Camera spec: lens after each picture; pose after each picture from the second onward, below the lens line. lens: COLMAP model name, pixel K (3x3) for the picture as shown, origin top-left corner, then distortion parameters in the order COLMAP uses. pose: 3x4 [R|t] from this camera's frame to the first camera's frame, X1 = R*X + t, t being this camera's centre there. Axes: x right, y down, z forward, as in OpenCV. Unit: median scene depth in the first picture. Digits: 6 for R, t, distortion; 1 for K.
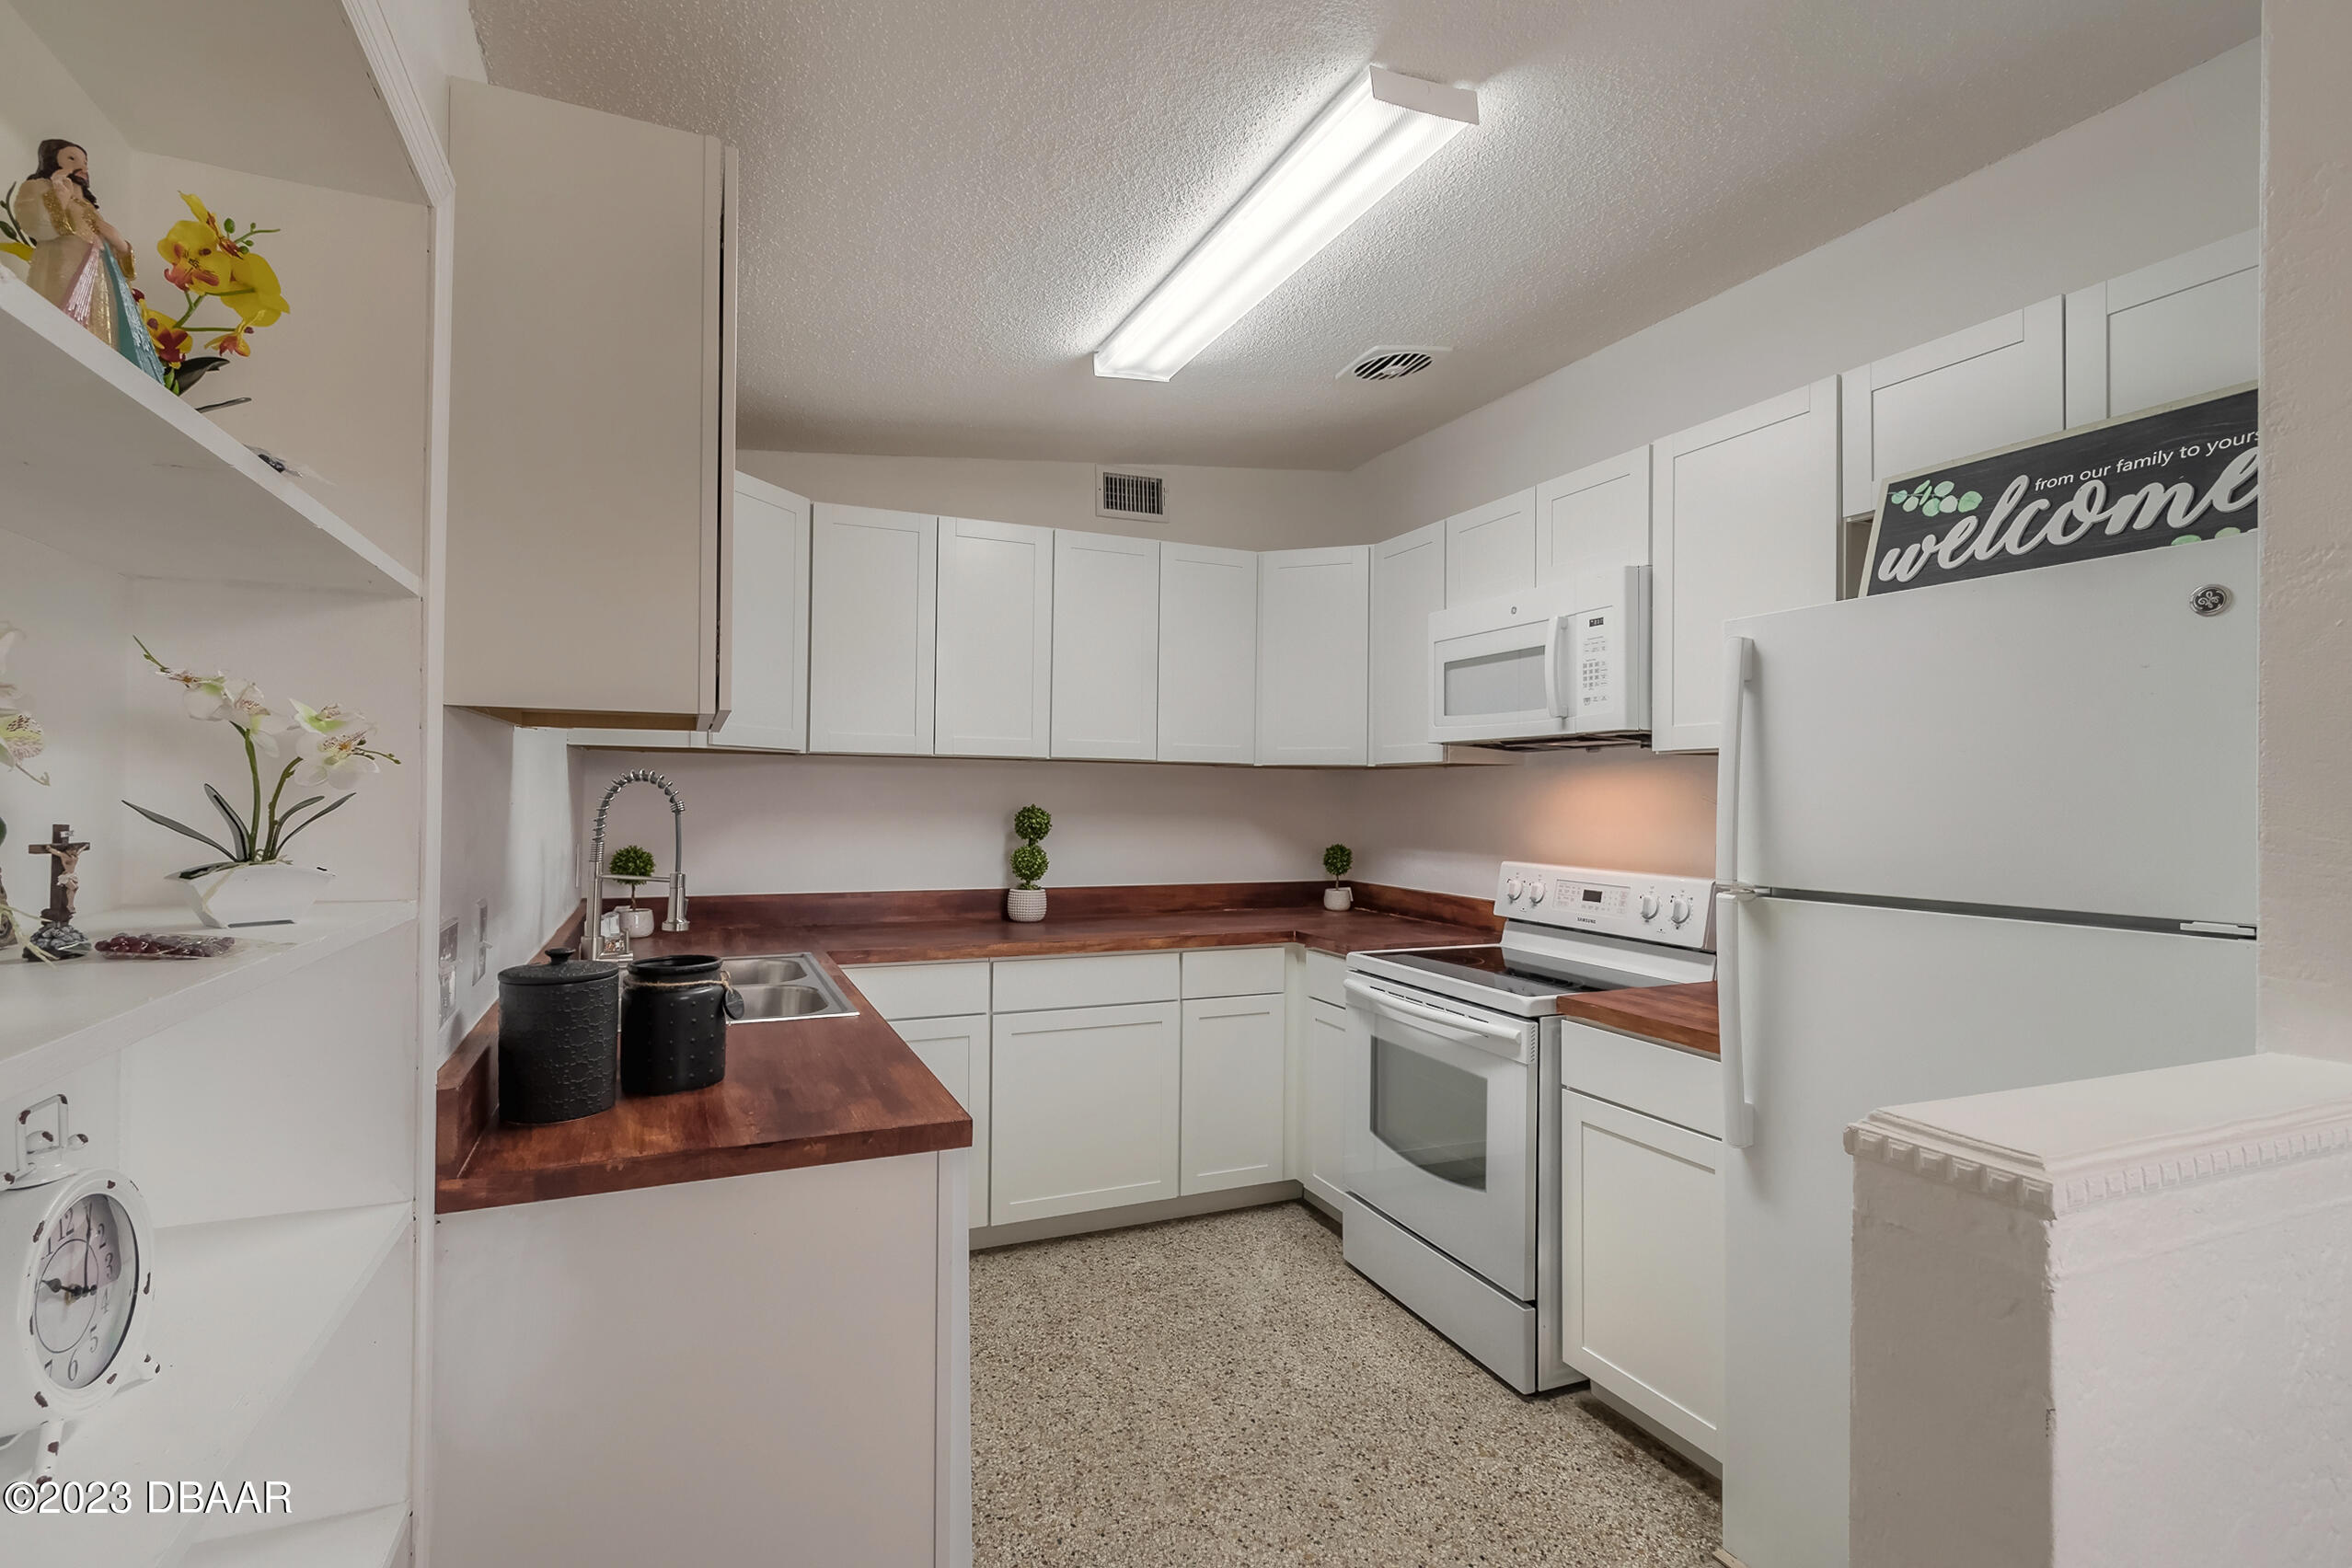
lens RADIAL K [[1067.4, 0, 1124.9], [0, 1067.4, 785.8], [0, 0, 1]] dist [0.000868, 0.001003]
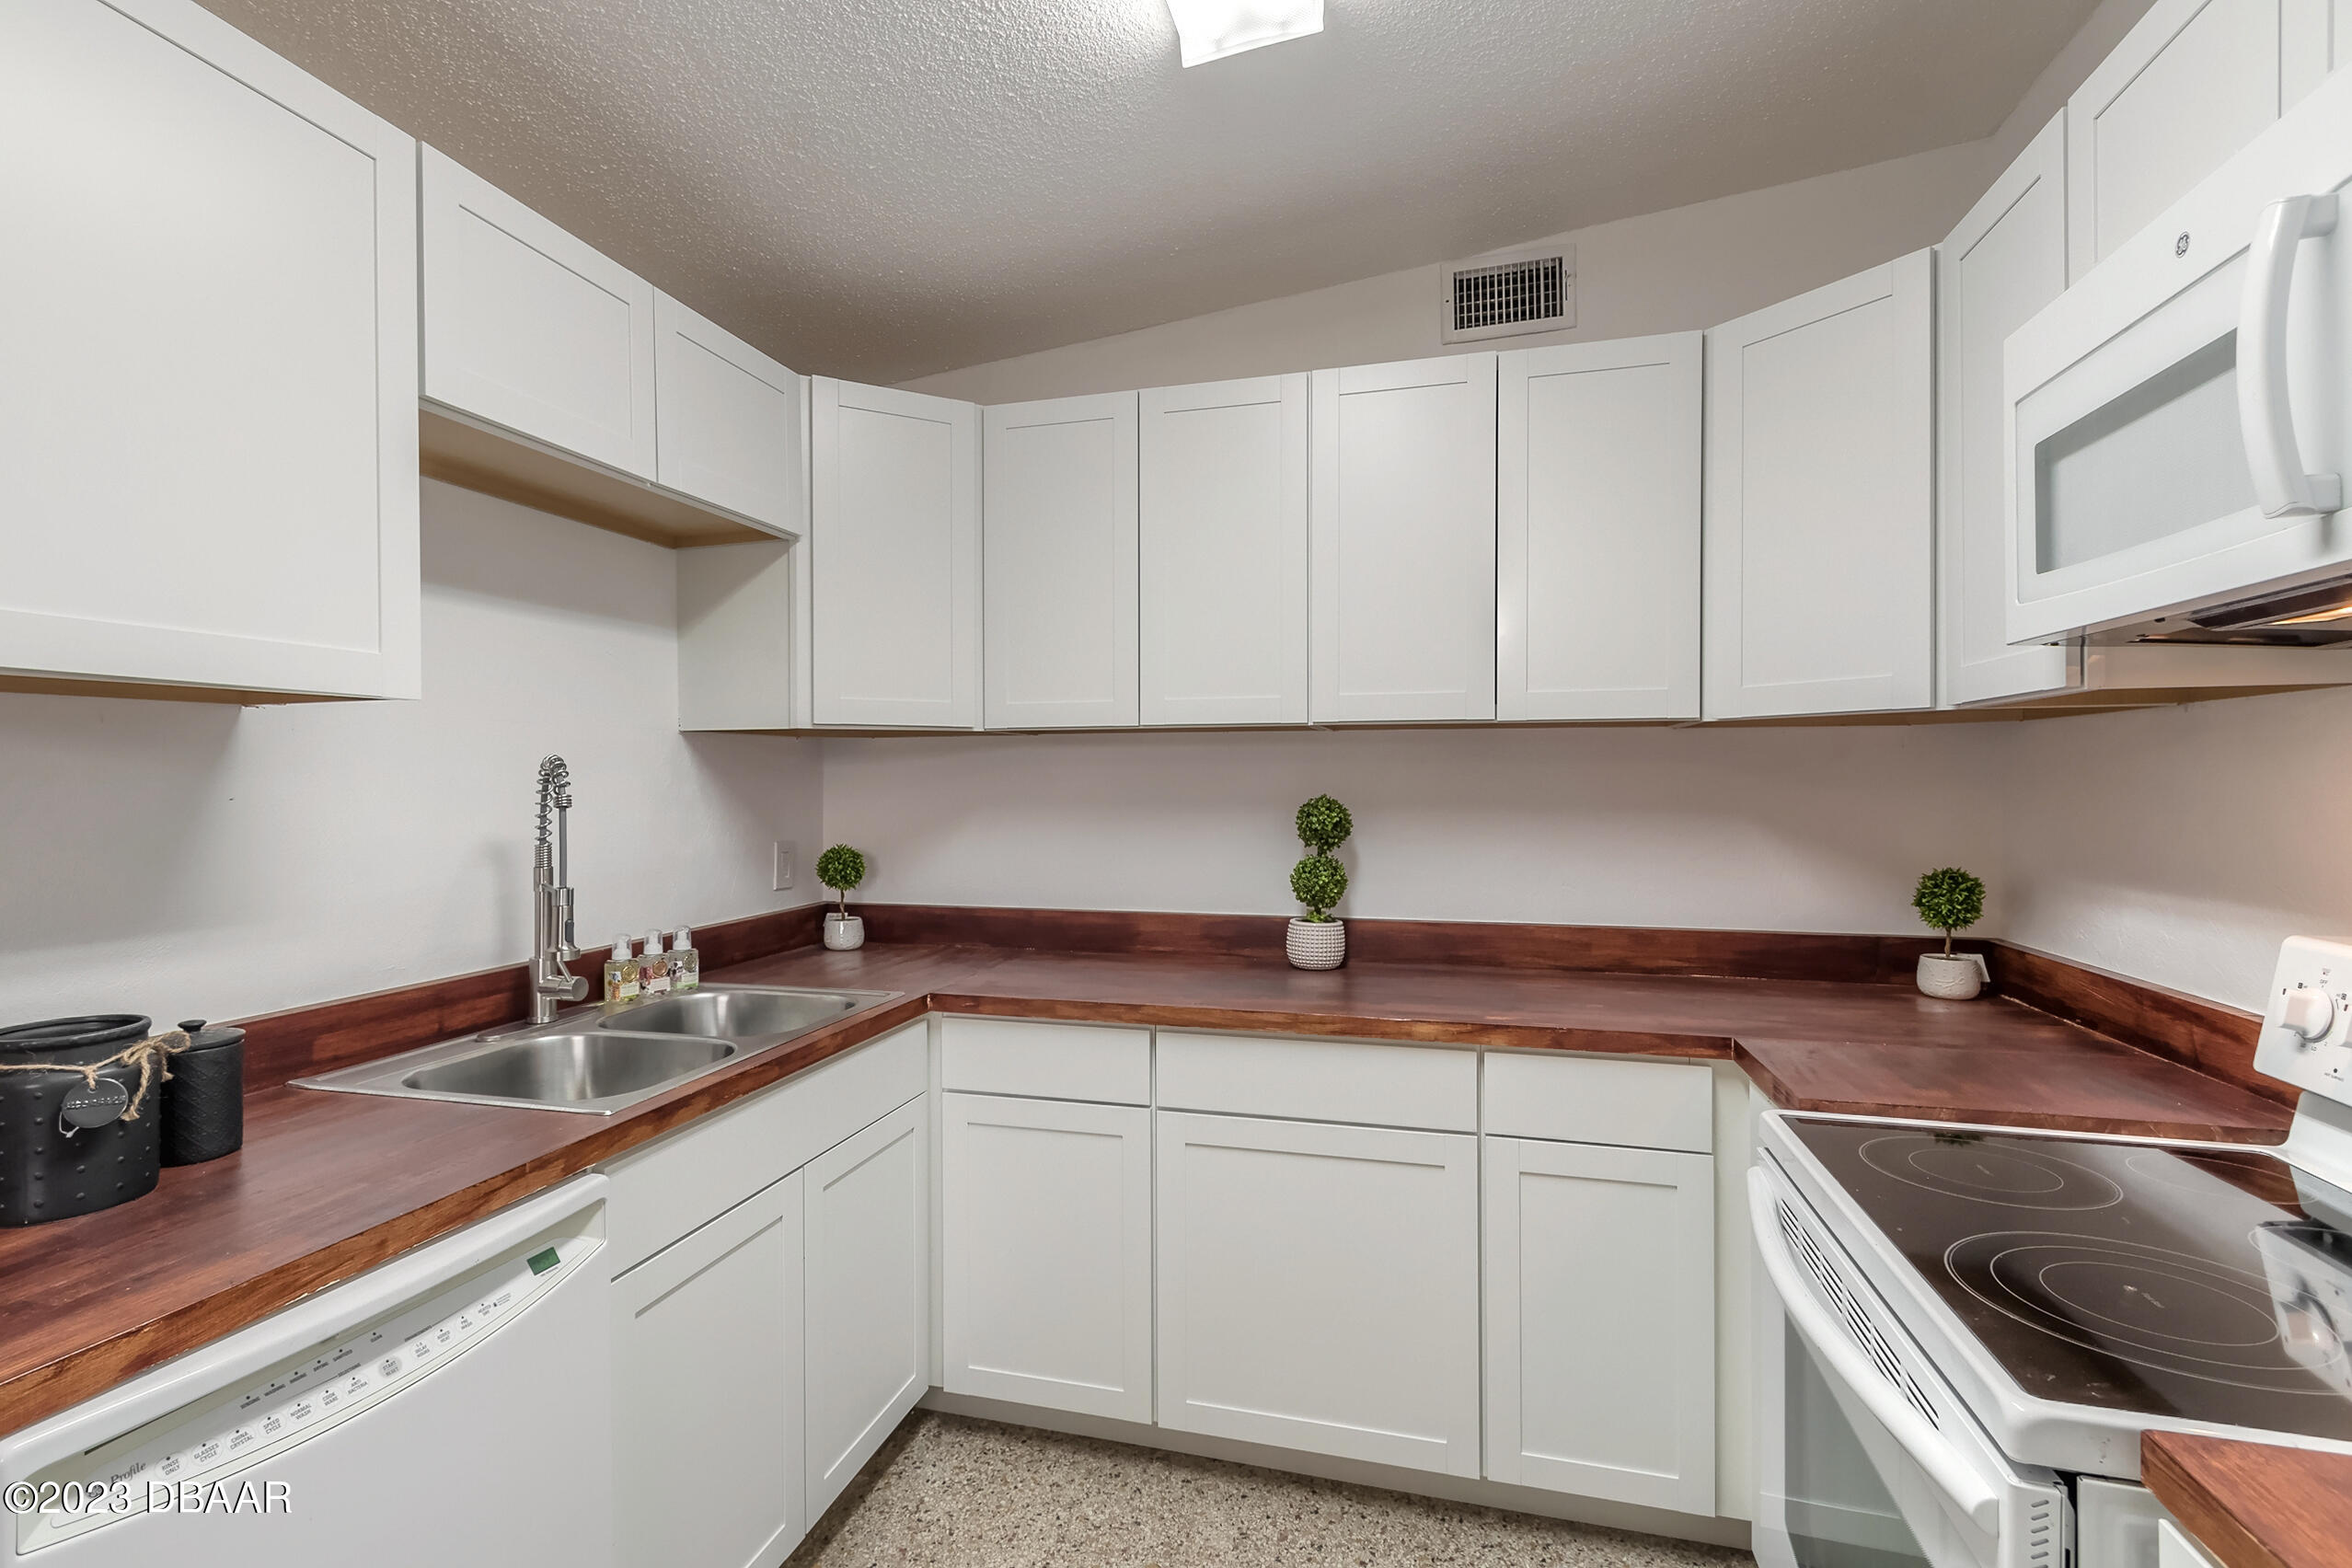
lens RADIAL K [[1067.4, 0, 1217.4], [0, 1067.4, 777.1], [0, 0, 1]] dist [0.000868, 0.001003]
pose [[0.775051, -0.016619, -0.631680, 0.284380], [0.019446, 0.999808, -0.002445, 0.006914], [0.631599, -0.010388, 0.775225, 0.435216]]
